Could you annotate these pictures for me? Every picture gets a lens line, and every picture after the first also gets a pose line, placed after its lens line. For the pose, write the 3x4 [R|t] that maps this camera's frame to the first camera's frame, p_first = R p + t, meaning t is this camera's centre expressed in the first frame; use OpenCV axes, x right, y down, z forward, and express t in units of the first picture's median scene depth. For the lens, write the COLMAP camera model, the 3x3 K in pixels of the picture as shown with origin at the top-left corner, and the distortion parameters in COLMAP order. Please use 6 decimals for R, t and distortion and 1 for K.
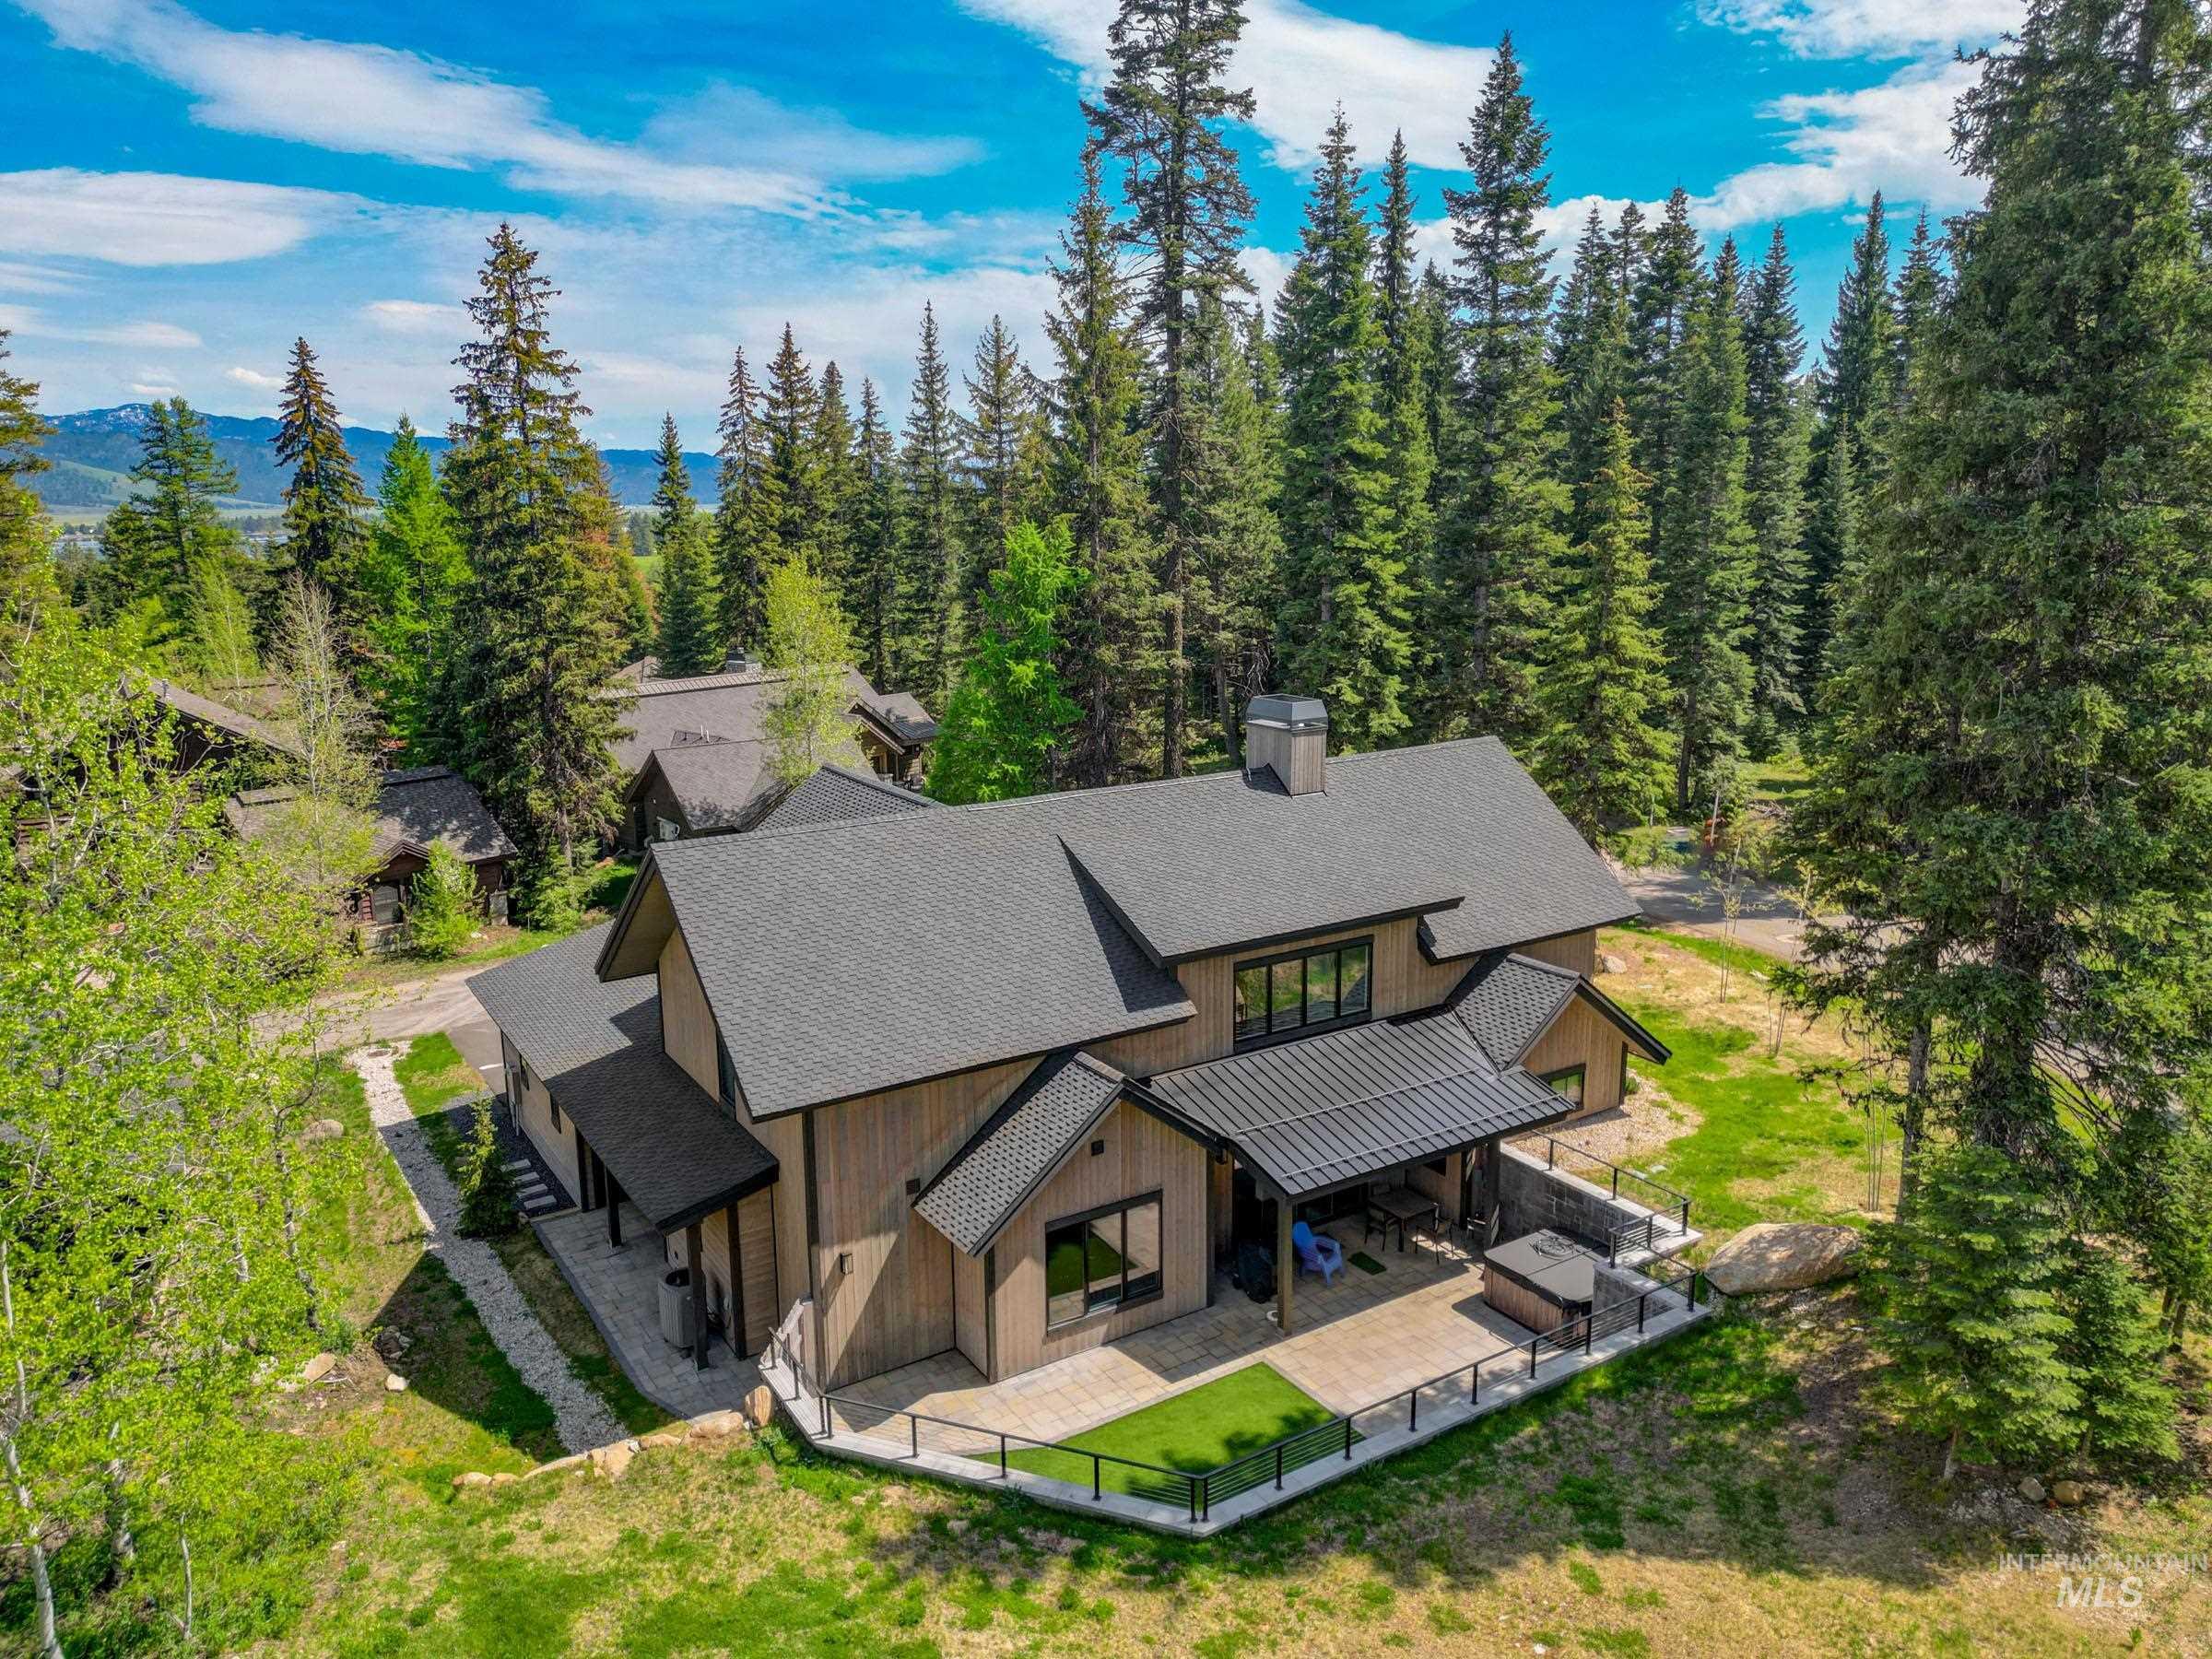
lens RADIAL K [[1533.0, 0, 1096.1], [0, 1533.0, 821.7], [0, 0, 1]] dist [0.062359, -0.058891]
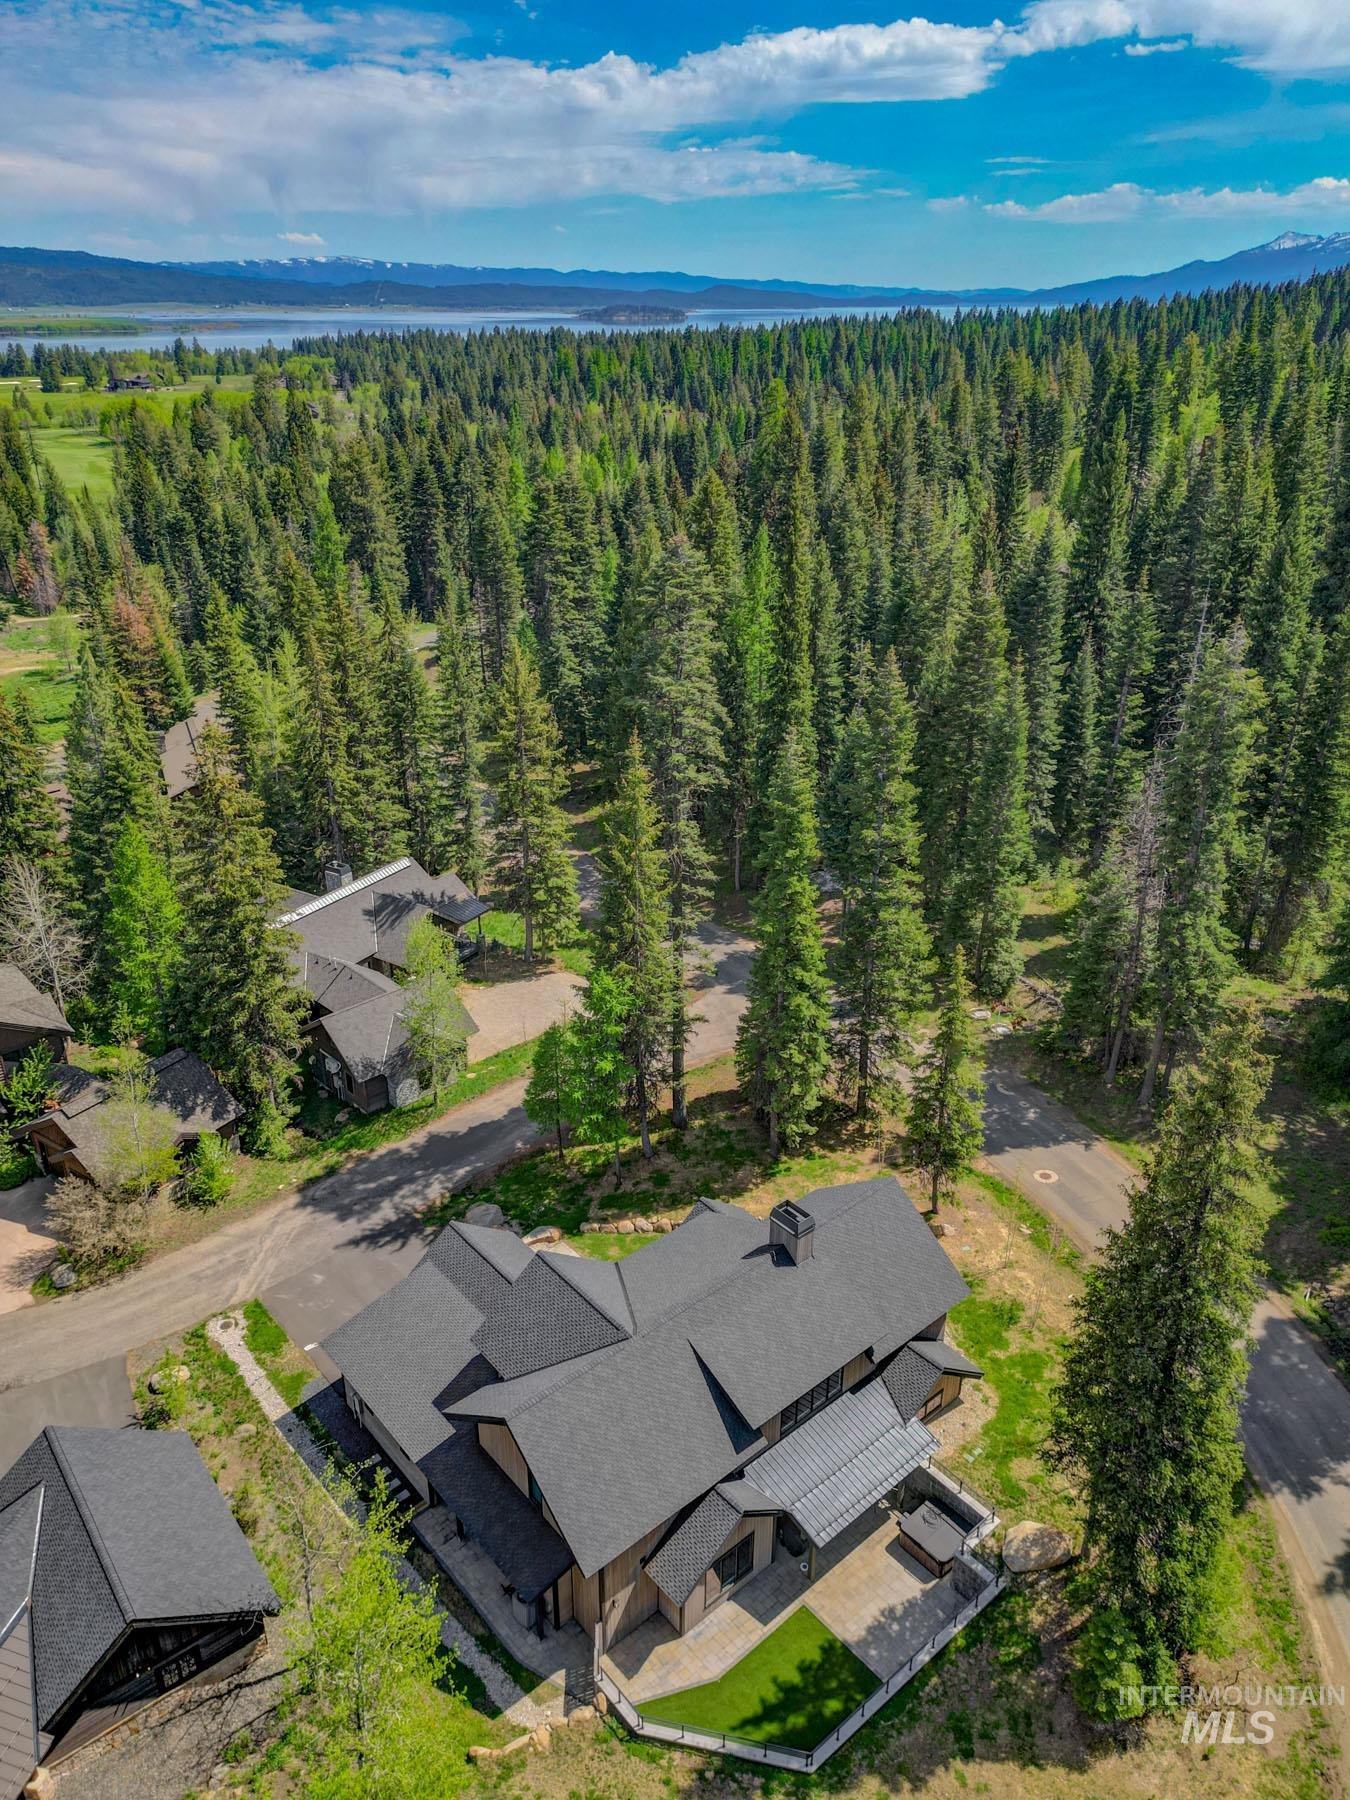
lens RADIAL K [[1247.5, 0, 669.6], [0, 1247.5, 909.8], [0, 0, 1]] dist [0.062359, -0.058891]
pose [[0.989595, -0.051997, 0.134153, -0.244880], [0.019927, 0.972960, 0.230114, -0.929406], [-0.142491, -0.225047, 0.963873, -0.418938]]
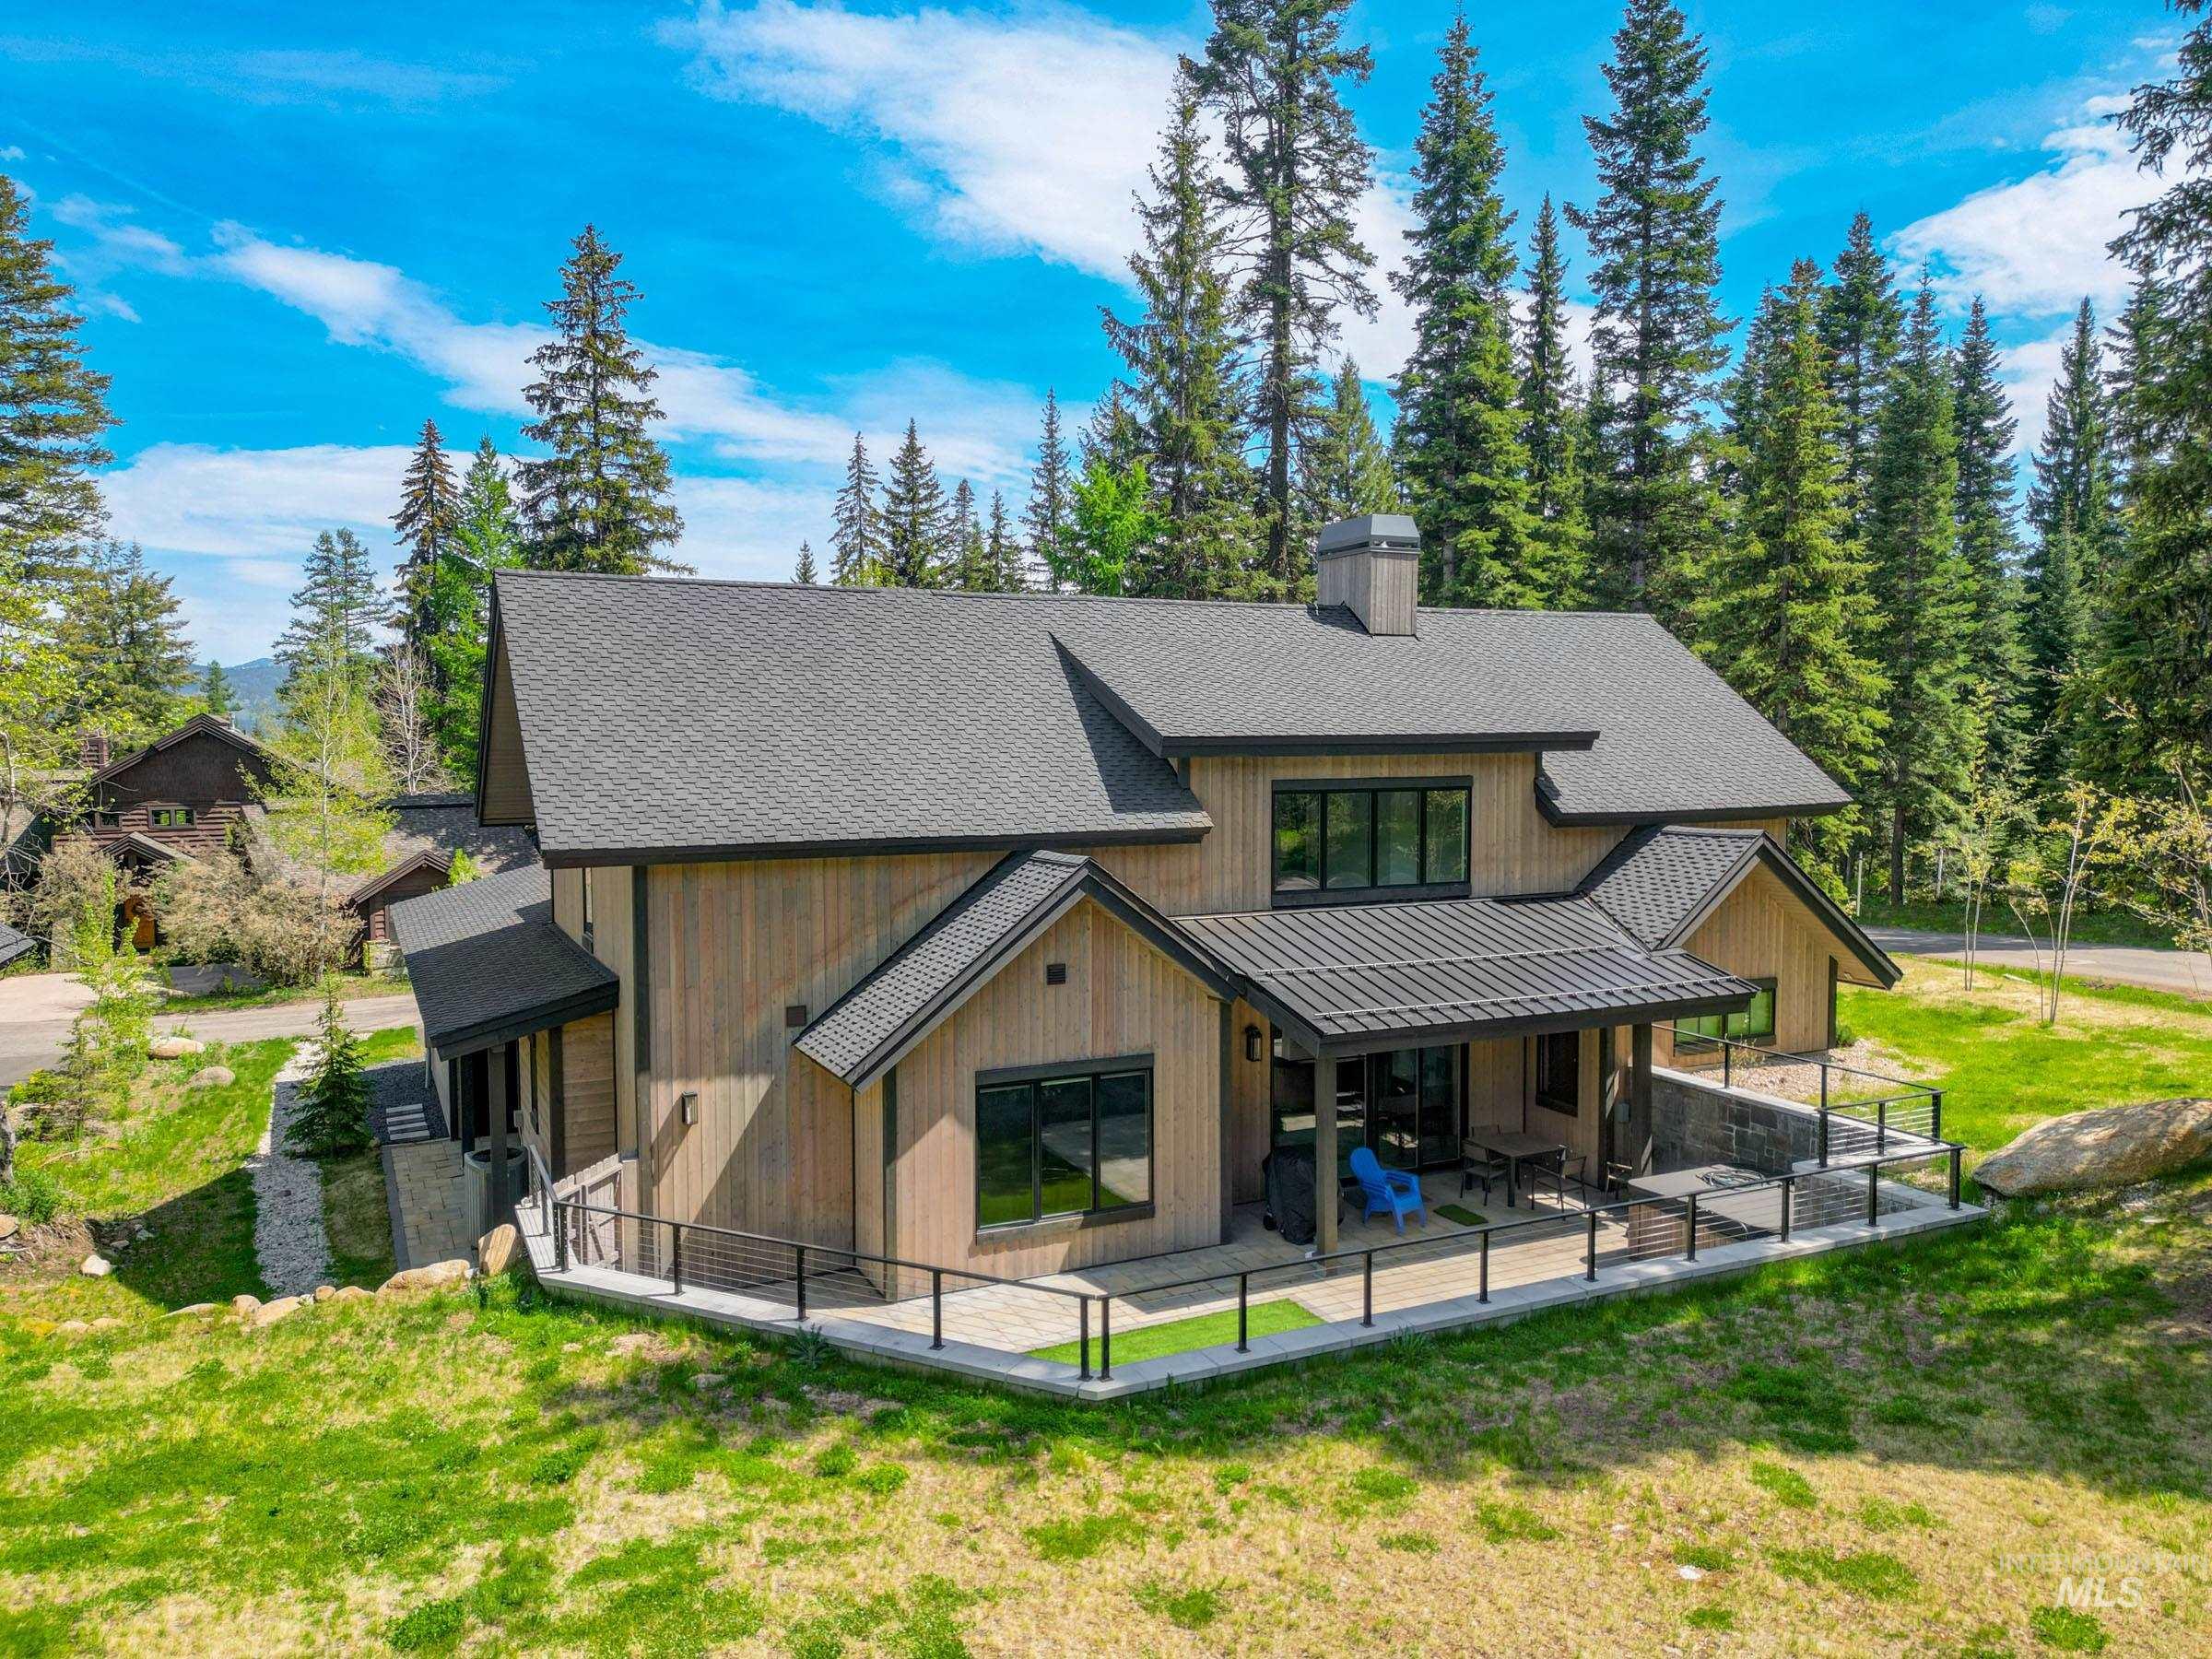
lens RADIAL K [[1533.0, 0, 1099.7], [0, 1533.0, 827.5], [0, 0, 1]] dist [0.062359, -0.058891]
pose [[0.993951, 0.016047, -0.108644, 0.089502], [-0.032010, 0.988644, -0.146826, 0.229975], [0.105054, 0.149415, 0.983178, 0.273417]]
